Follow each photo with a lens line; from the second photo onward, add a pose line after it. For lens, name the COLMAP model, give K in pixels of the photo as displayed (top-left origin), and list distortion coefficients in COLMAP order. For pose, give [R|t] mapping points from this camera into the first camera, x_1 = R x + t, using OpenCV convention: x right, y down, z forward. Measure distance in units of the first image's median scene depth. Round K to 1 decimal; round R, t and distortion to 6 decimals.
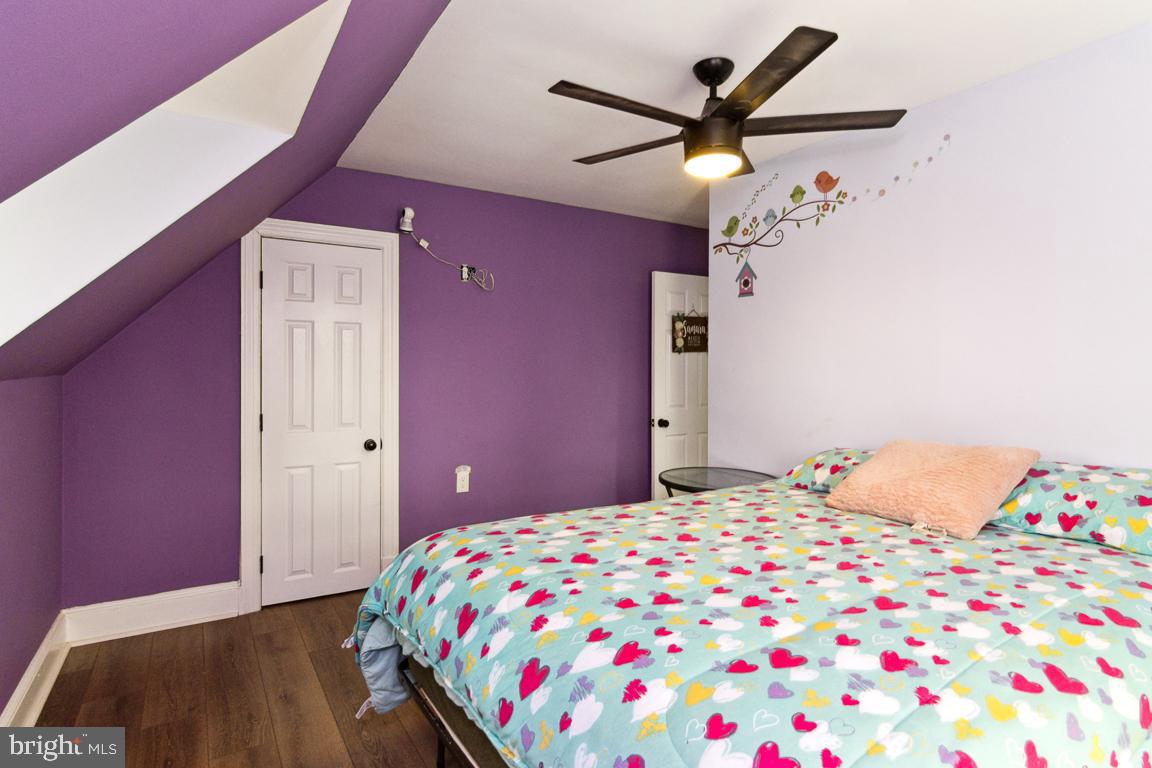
lens RADIAL K [[588.0, 0, 571.8], [0, 588.0, 369.6], [0, 0, 1]] dist [0.000054, 0.001144]
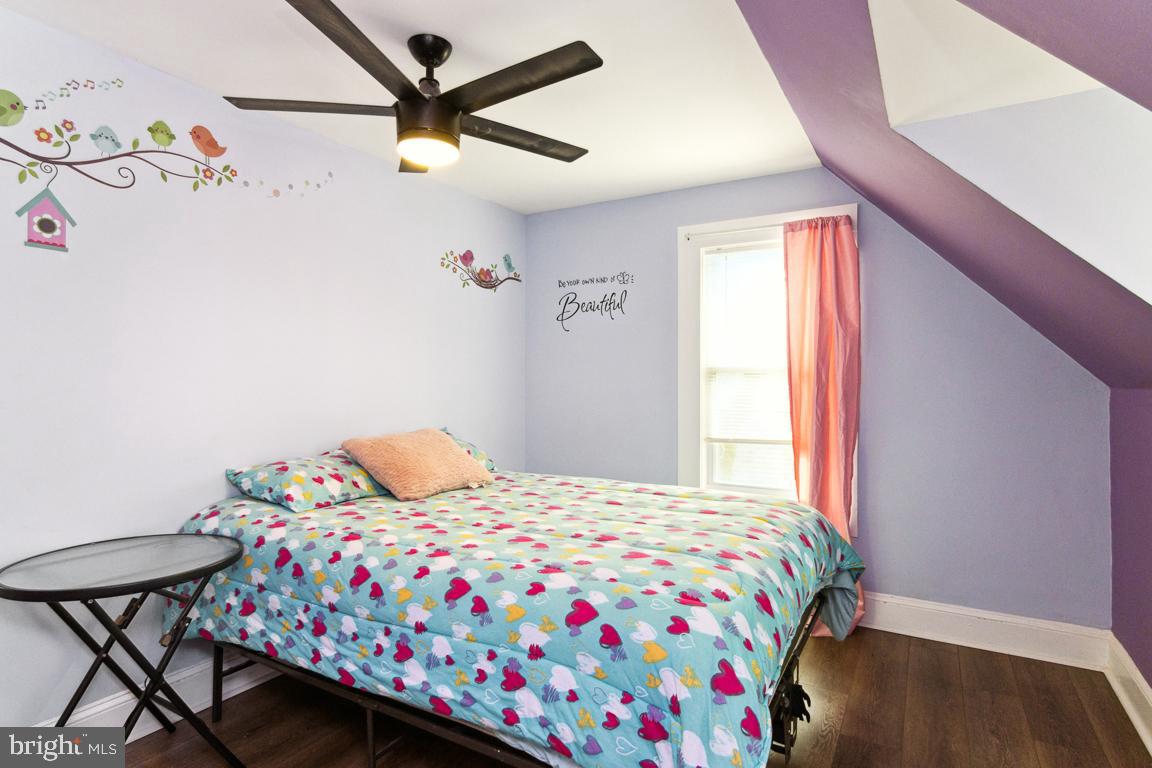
lens RADIAL K [[588.0, 0, 571.8], [0, 588.0, 369.6], [0, 0, 1]] dist [0.000054, 0.001144]
pose [[-0.429721, 0.005048, 0.902947, -0.505871], [-0.004643, 0.999959, -0.007800, -0.004504], [-0.902950, -0.007544, -0.429680, 0.891166]]
